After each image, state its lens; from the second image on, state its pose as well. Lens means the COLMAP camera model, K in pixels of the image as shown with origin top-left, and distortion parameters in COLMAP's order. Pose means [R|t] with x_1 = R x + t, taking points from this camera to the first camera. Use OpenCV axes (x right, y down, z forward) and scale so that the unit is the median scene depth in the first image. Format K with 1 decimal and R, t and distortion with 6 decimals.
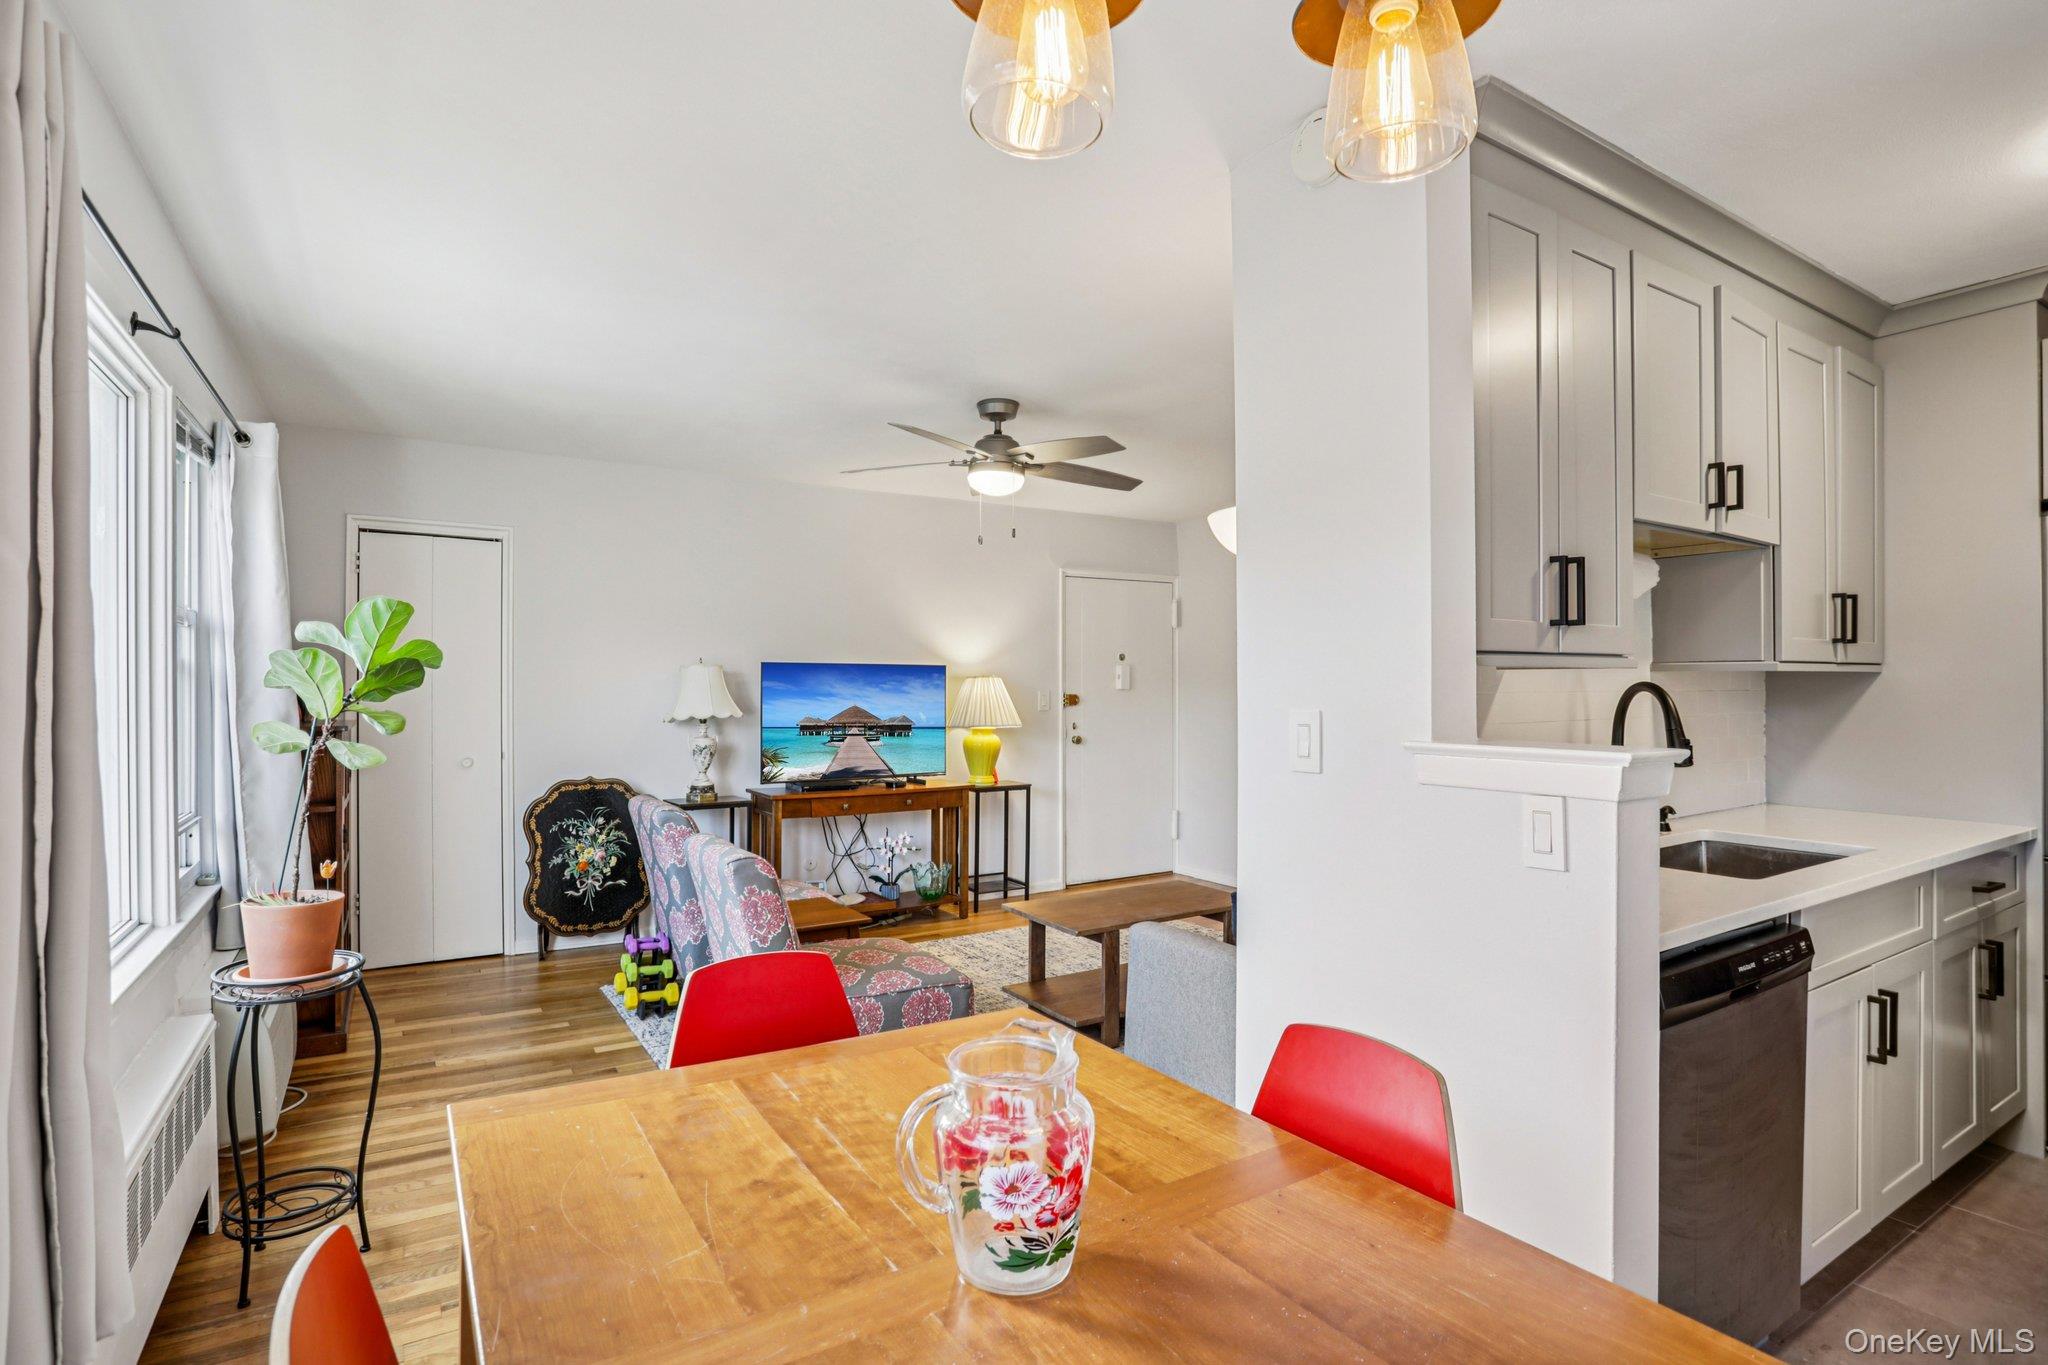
lens RADIAL K [[1006.4, 0, 1010.1], [0, 1006.4, 715.1], [0, 0, 1]] dist [-0.075644, 0.035579]
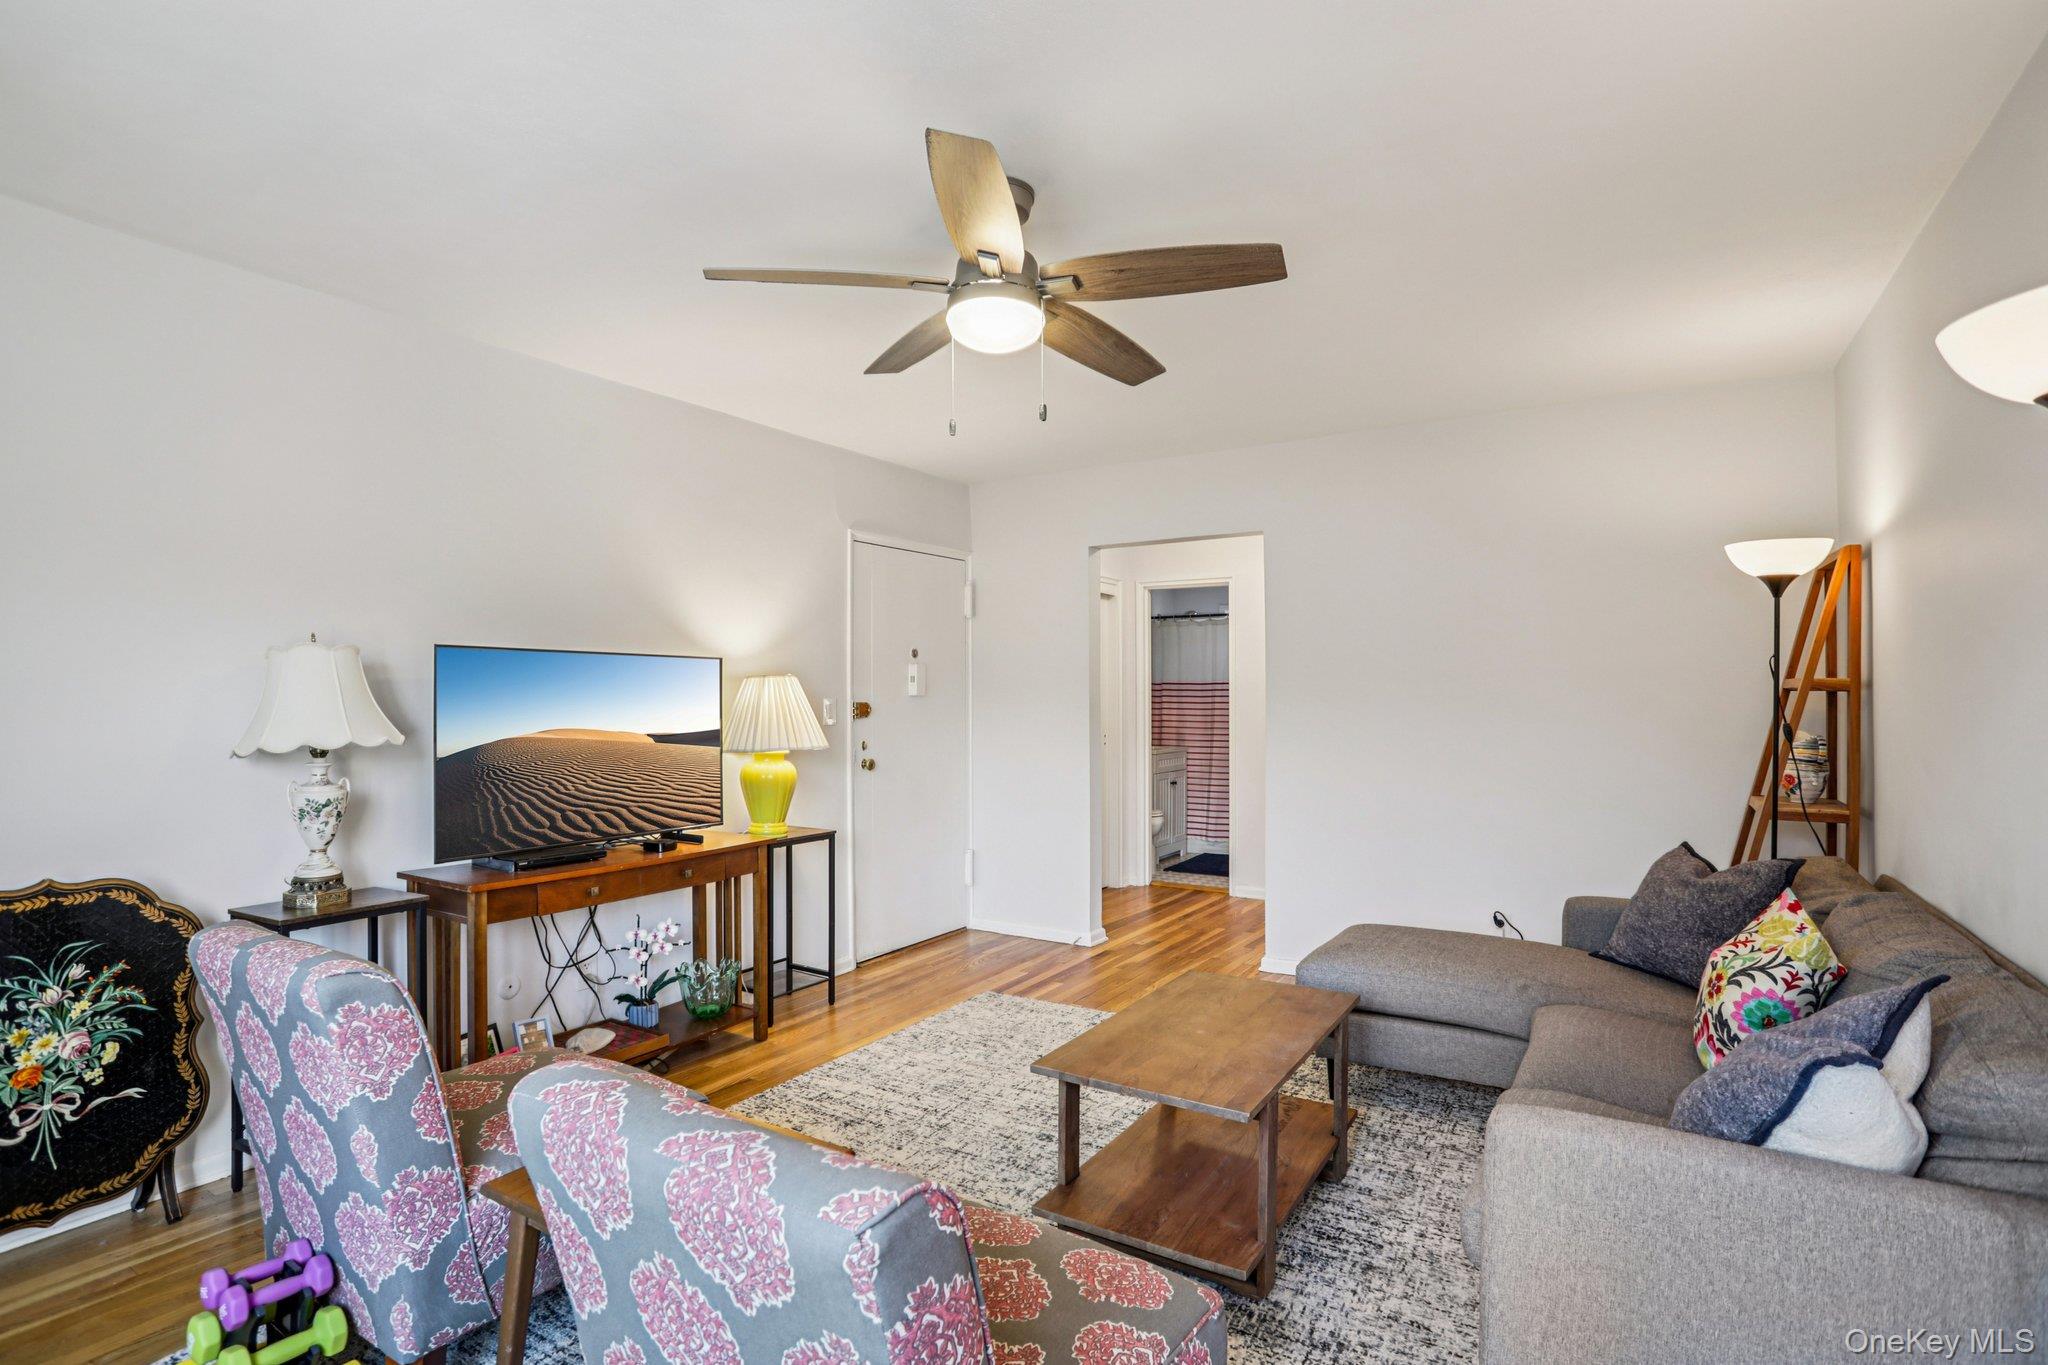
lens RADIAL K [[1007.5, 0, 1022.5], [0, 1007.5, 716.7], [0, 0, 1]] dist [-0.059754, 0.022141]
pose [[0.902730, -0.010851, 0.430071, -0.196861], [0.015818, 0.999843, -0.007974, -0.003236], [-0.429917, 0.014001, 0.902760, 0.378886]]
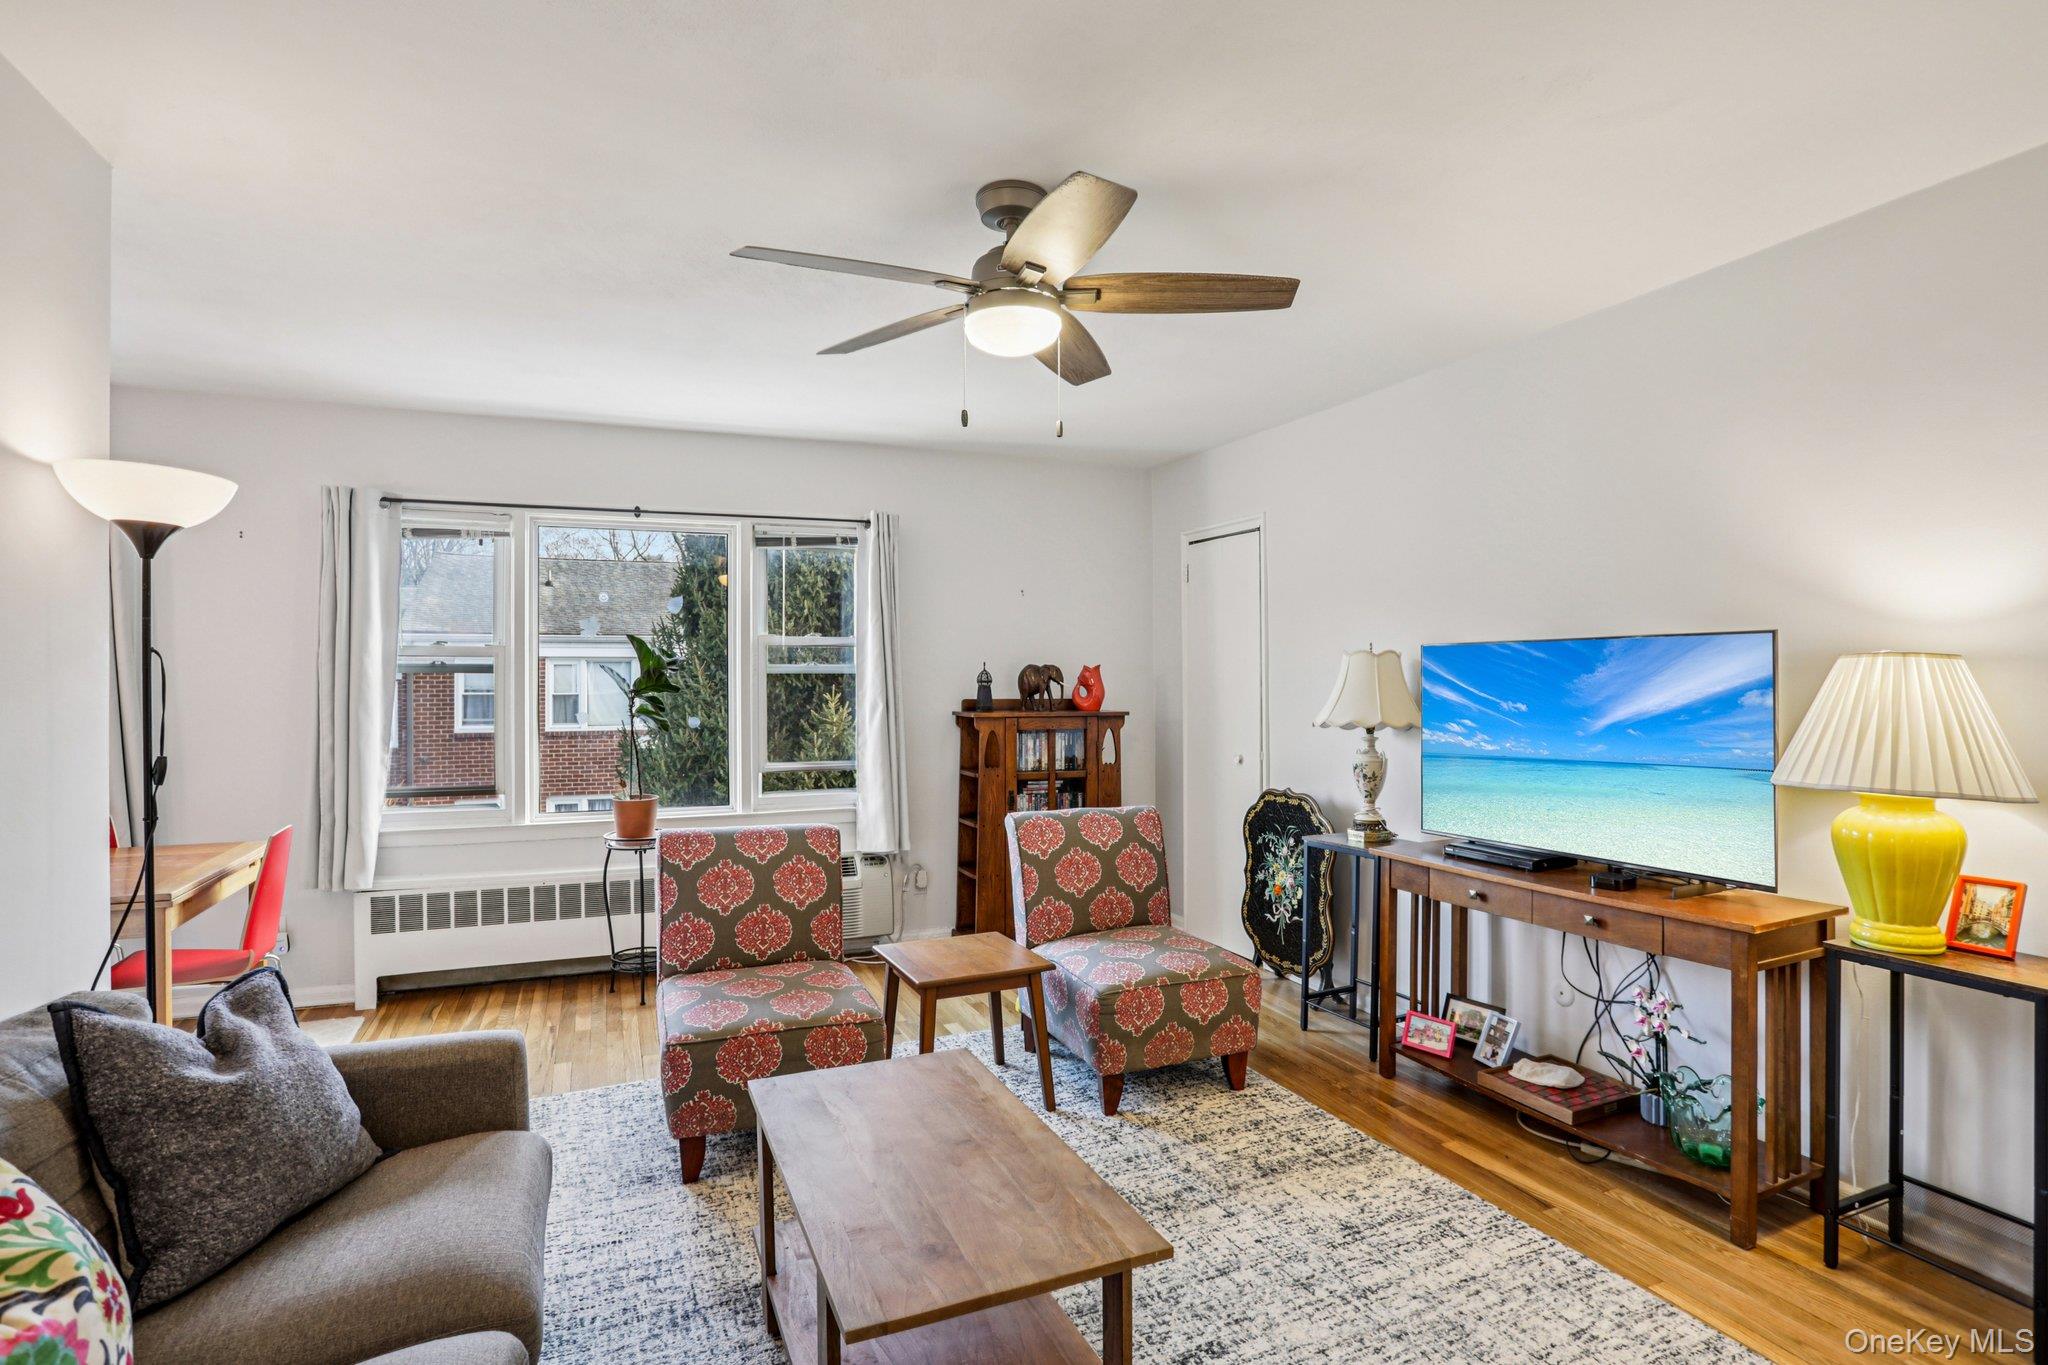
lens RADIAL K [[1006.4, 0, 1010.1], [0, 1006.4, 715.1], [0, 0, 1]] dist [-0.075644, 0.035579]
pose [[-0.179142, 0.030931, -0.983337, 0.444821], [-0.024885, 0.999043, 0.035958, -0.024882], [0.983508, 0.030912, -0.178201, 0.879197]]
